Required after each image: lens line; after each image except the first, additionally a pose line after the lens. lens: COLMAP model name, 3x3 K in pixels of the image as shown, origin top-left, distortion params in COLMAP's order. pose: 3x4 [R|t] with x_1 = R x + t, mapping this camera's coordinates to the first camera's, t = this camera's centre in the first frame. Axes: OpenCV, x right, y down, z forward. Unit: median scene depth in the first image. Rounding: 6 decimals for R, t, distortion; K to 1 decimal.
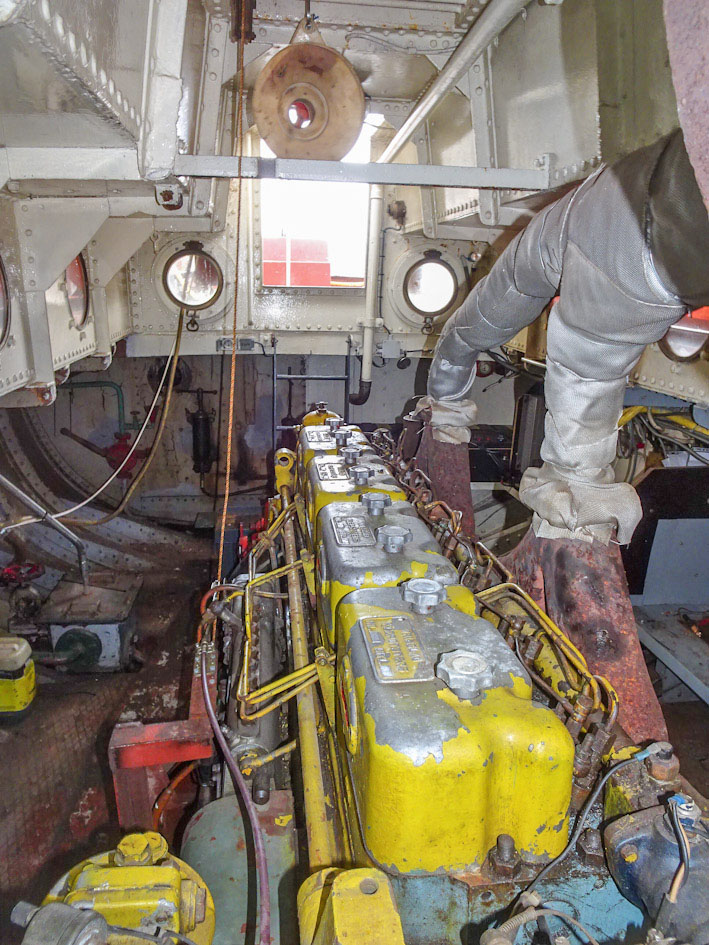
lens RADIAL K [[648.3, 0, 351.1], [0, 648.3, 477.0], [0, 0, 1]] dist [-0.002788, -0.000878]
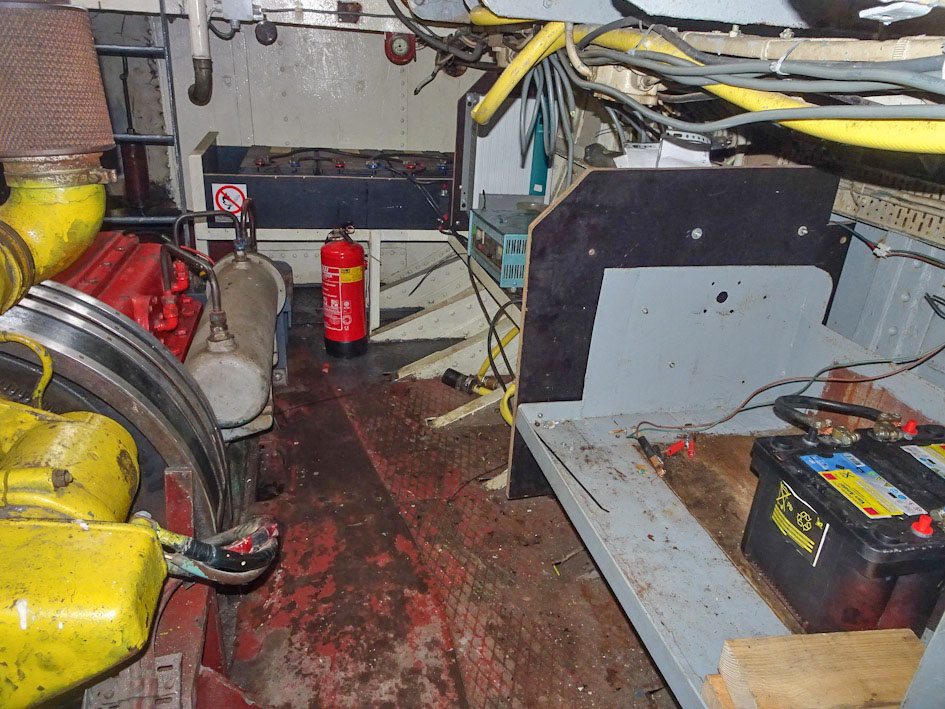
lens RADIAL K [[672.7, 0, 462.5], [0, 672.7, 349.9], [0, 0, 1]] dist [0.009164, 0.002451]
pose [[0.995129, -0.022941, 0.095878, 0.204284], [0.008385, 0.988719, 0.149545, 0.032629], [-0.098227, -0.148013, 0.984095, 0.300785]]
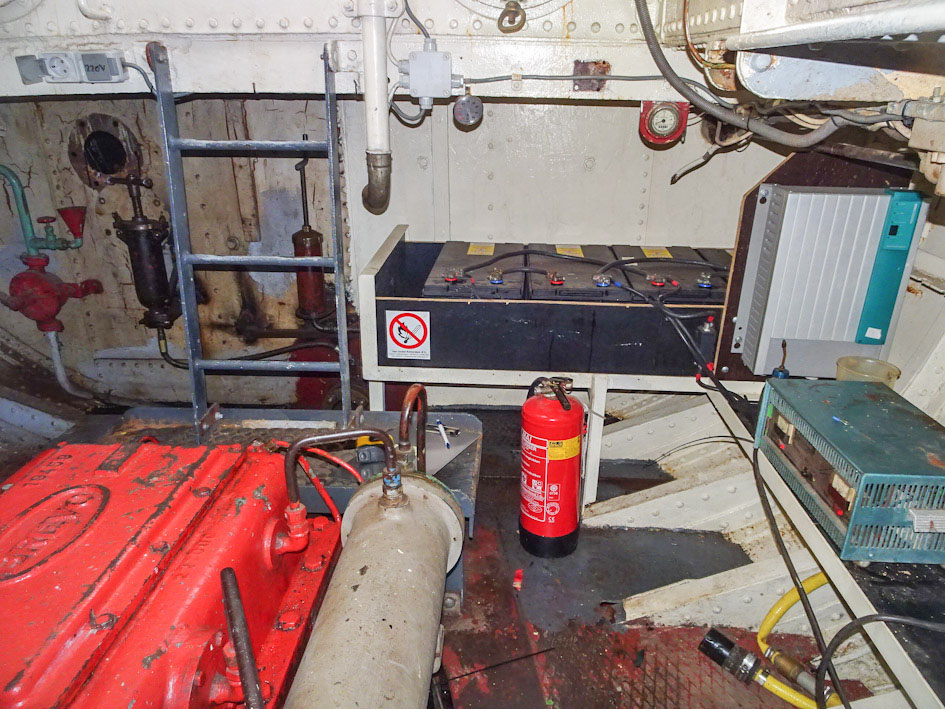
lens RADIAL K [[657.1, 0, 472.5], [0, 657.1, 354.5], [0, 0, 1]] dist [0.017196, 0.000636]
pose [[0.983587, 0.043221, -0.175180, 0.171315], [-0.023152, 0.993093, 0.115023, -0.066010], [0.178942, -0.109079, 0.977794, 0.562914]]
